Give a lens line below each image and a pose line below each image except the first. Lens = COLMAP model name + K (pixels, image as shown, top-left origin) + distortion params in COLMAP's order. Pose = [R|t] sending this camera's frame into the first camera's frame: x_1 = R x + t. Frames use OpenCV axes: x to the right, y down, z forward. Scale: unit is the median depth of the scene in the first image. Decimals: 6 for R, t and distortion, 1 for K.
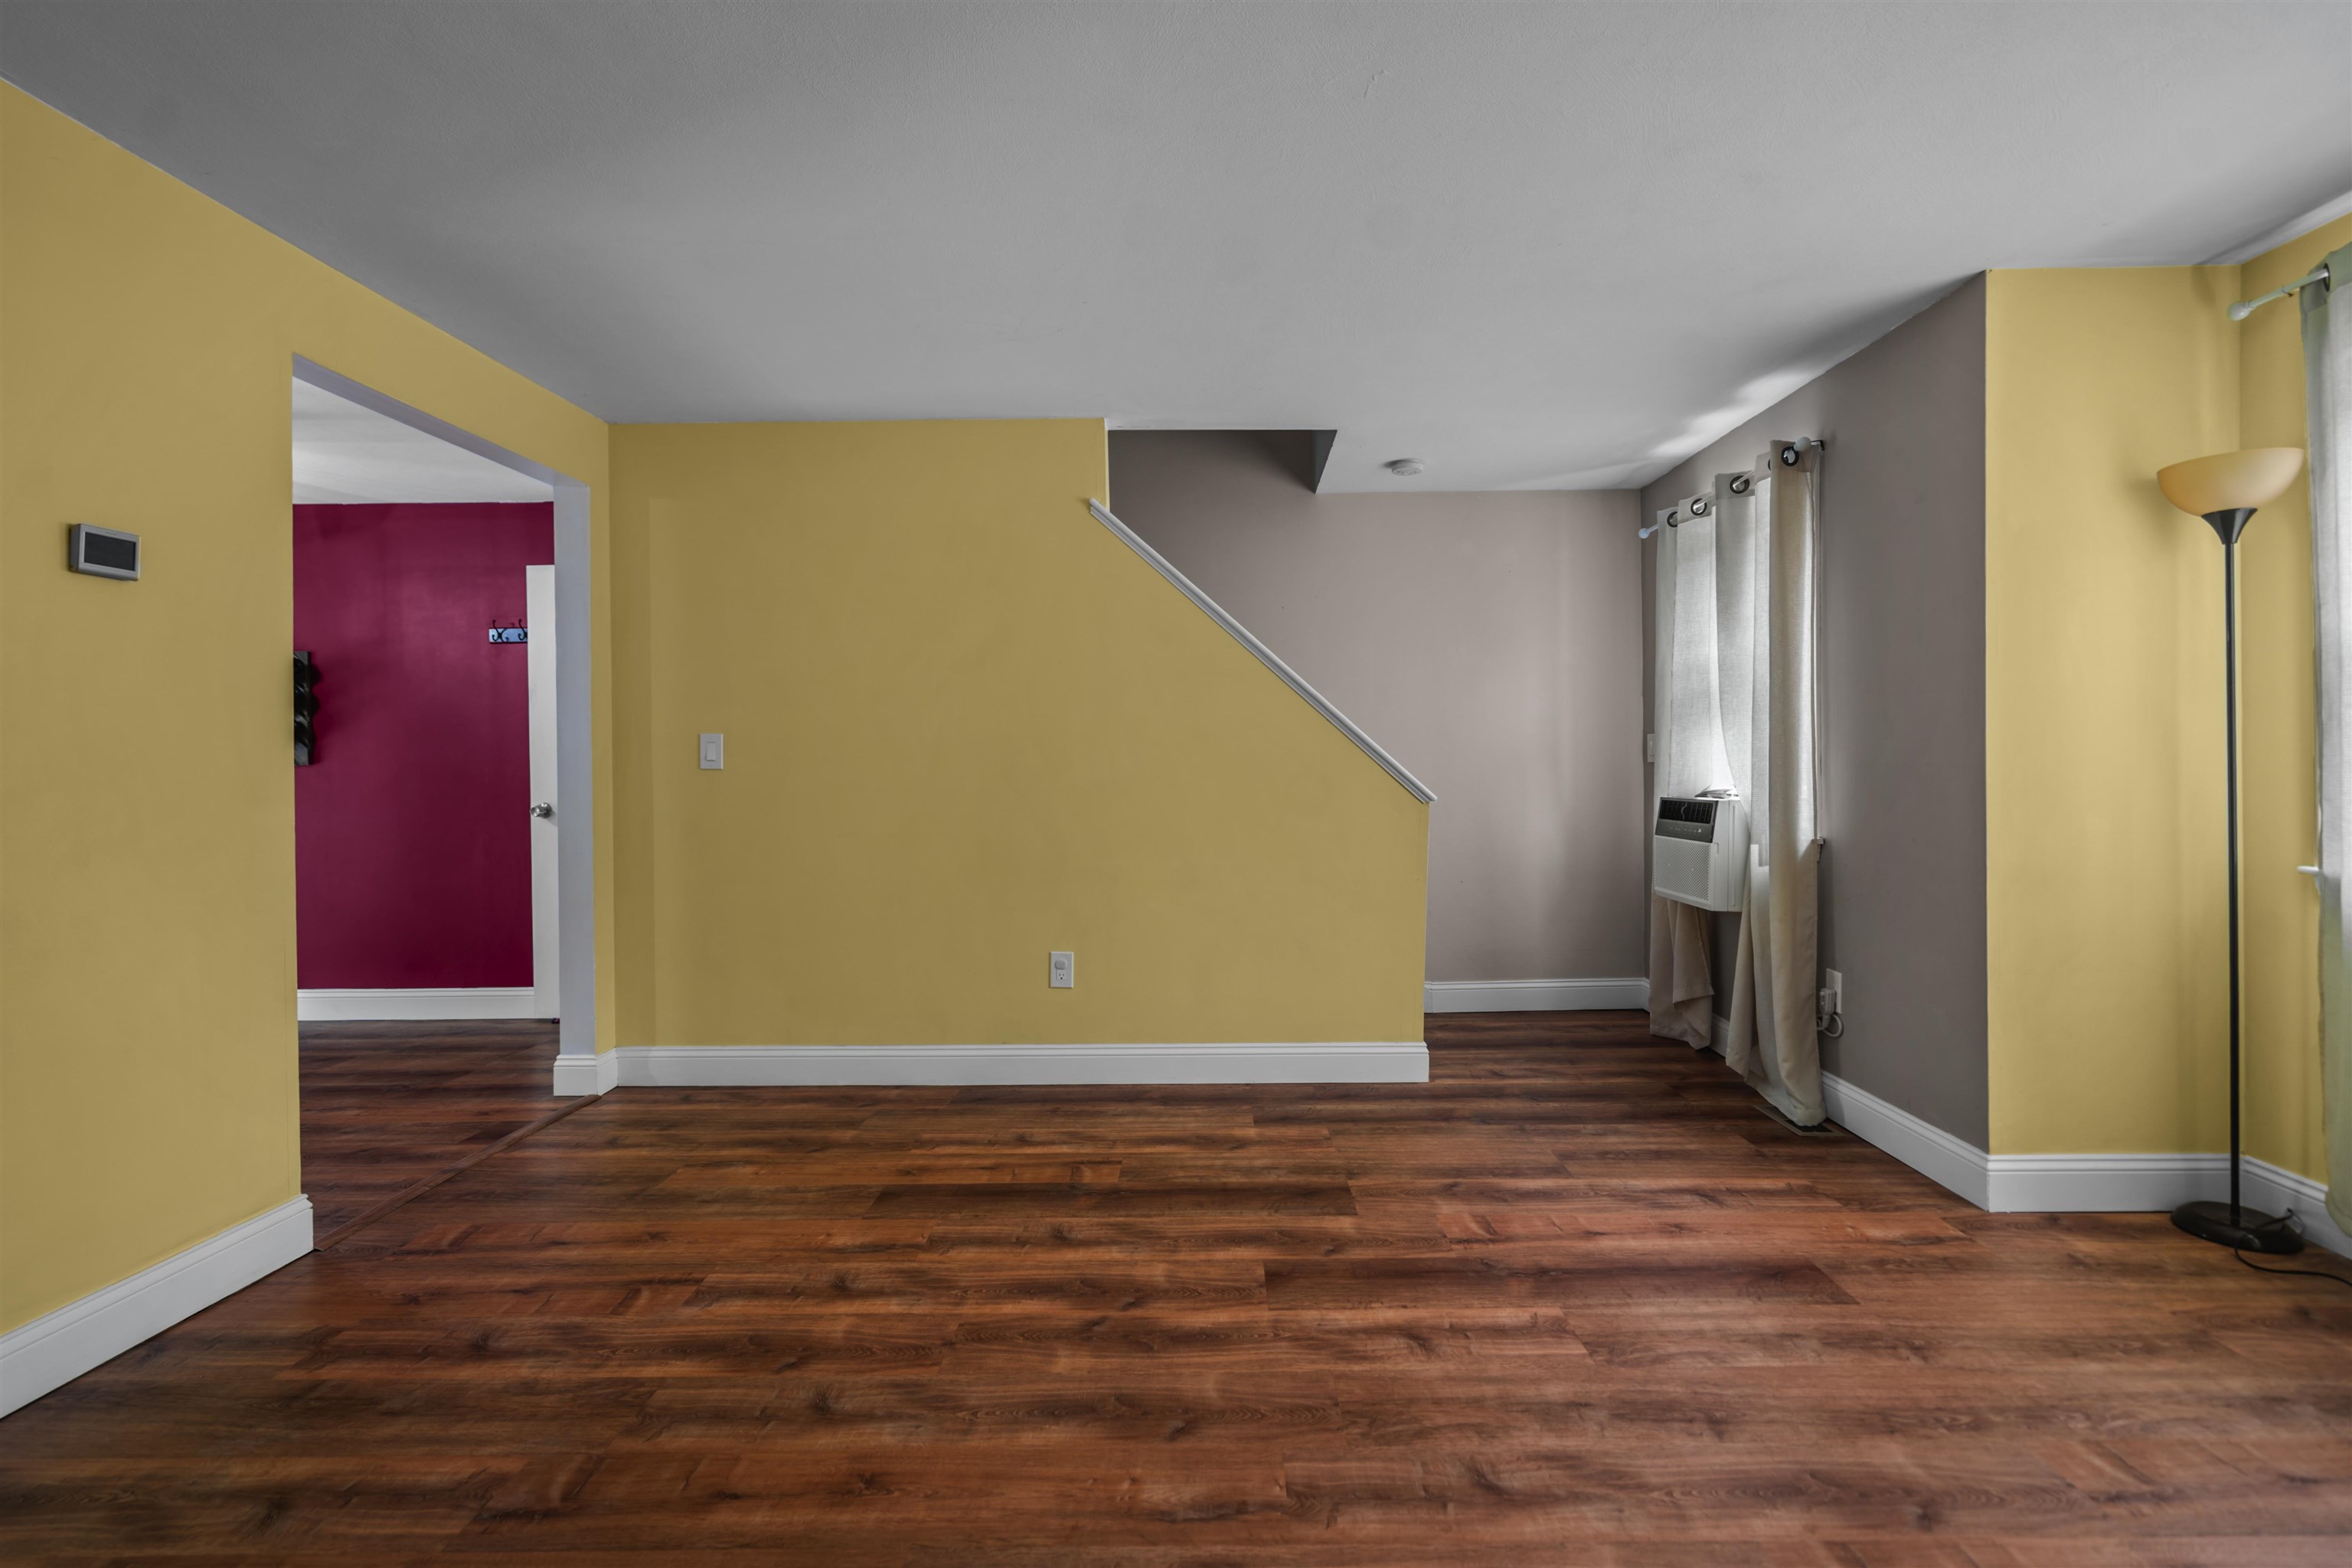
lens RADIAL K [[1096.8, 0, 1212.5], [0, 1096.8, 758.2], [0, 0, 1]] dist [-0.001564, 0.000879]
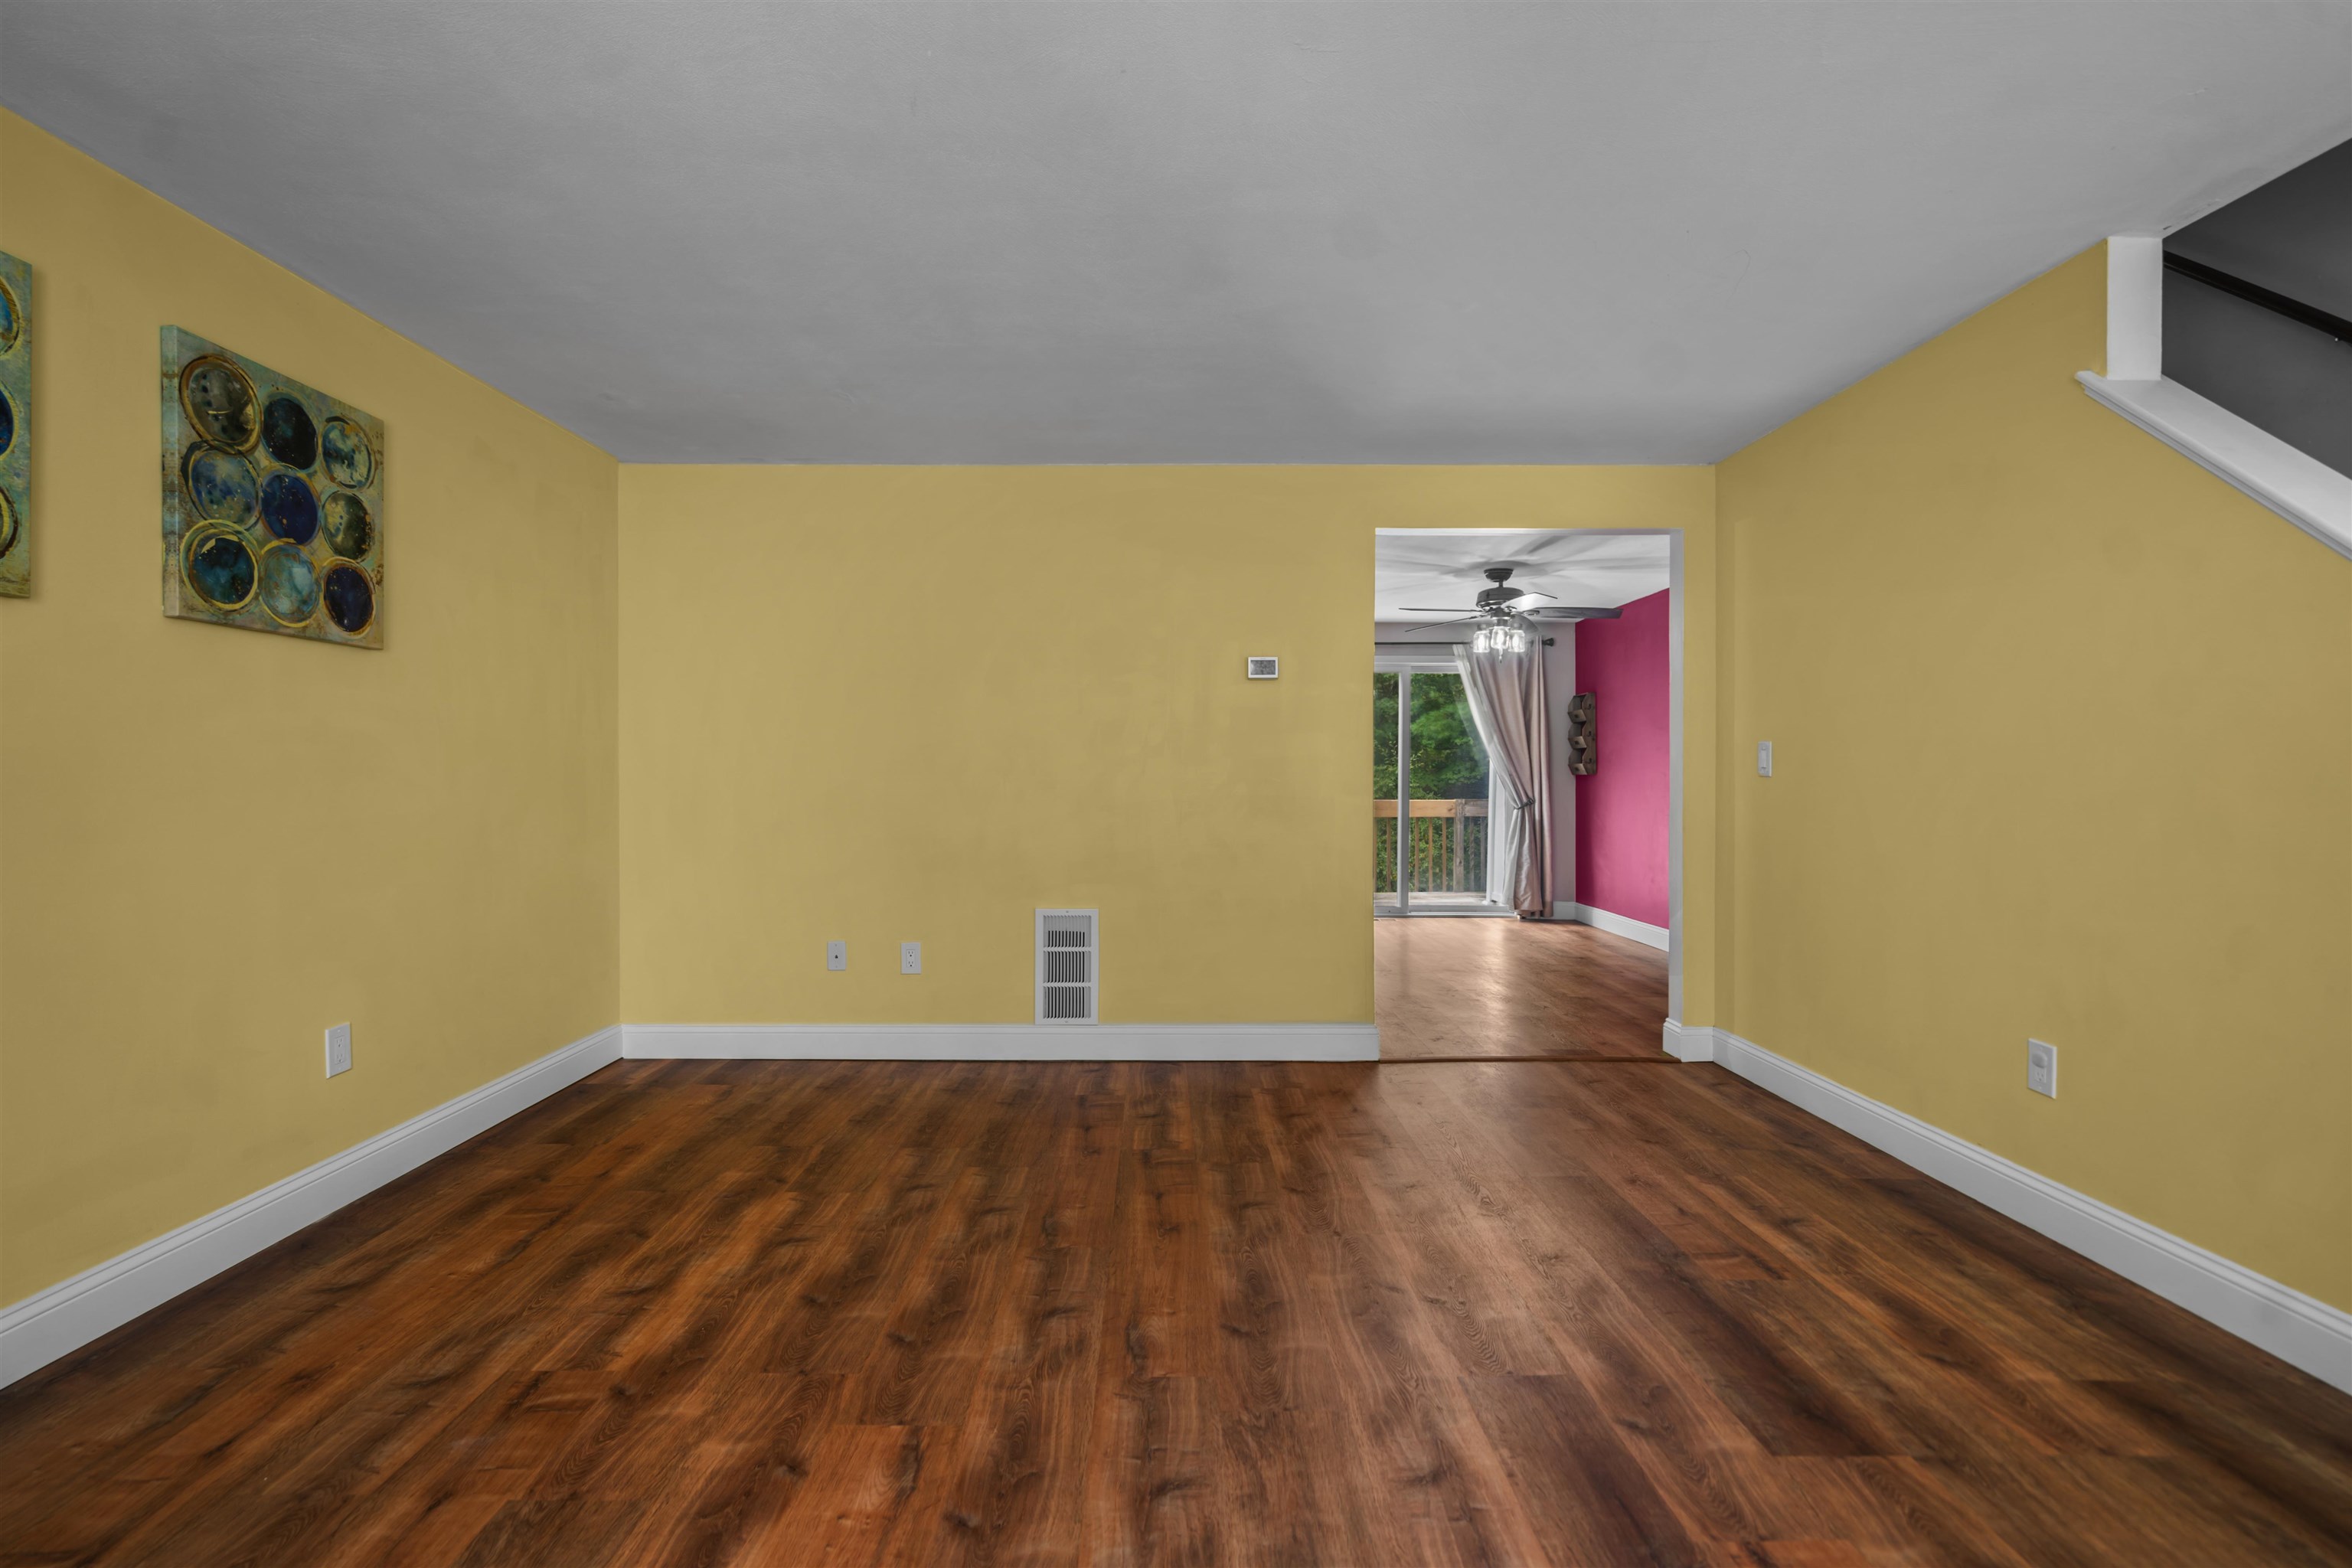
lens RADIAL K [[1066.1, 0, 1143.2], [0, 1066.1, 800.3], [0, 0, 1]] dist [-0.002716, 0.000031]
pose [[-0.014551, 0.028164, -0.999497, 0.828534], [0.006609, 0.999584, 0.028071, 0.000855], [0.999872, -0.006197, -0.014731, 0.680989]]
